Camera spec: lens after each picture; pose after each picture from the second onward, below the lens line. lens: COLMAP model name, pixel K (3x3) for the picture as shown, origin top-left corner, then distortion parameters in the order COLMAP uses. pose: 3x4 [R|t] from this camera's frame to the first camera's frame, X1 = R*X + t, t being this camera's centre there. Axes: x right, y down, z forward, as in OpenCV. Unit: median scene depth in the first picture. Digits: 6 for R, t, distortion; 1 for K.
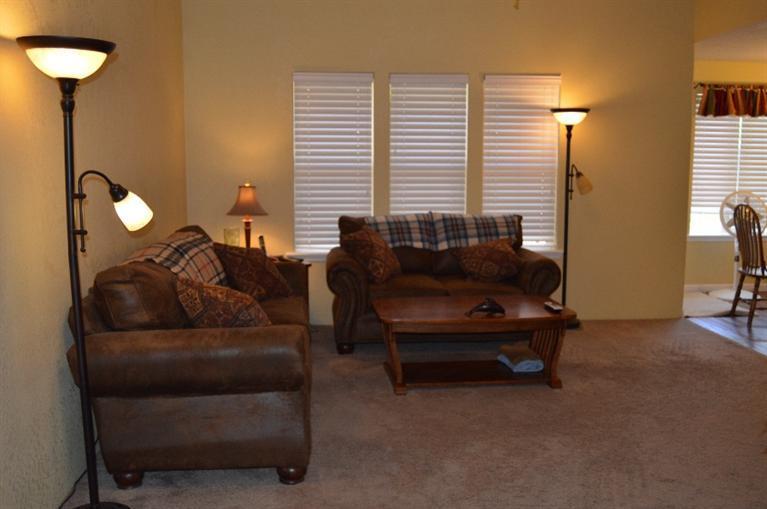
lens RADIAL K [[774.3, 0, 382.9], [0, 774.3, 255.7], [0, 0, 1]] dist [-0.022937, 0.000000]
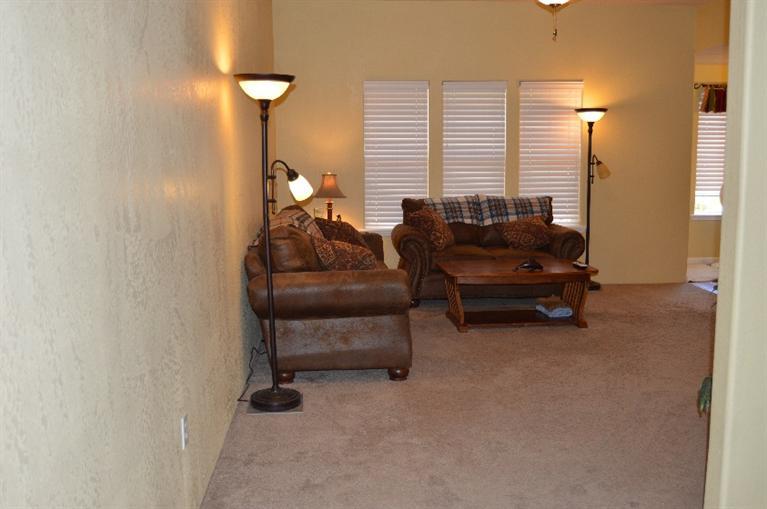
lens RADIAL K [[774.3, 0, 384.5], [0, 774.3, 254.1], [0, 0, 1]] dist [-0.022937, 0.000000]
pose [[0.999799, -0.006754, -0.018899, -0.067393], [0.006876, 0.999956, 0.006403, 0.031127], [0.018855, -0.006531, 0.999801, -0.244198]]
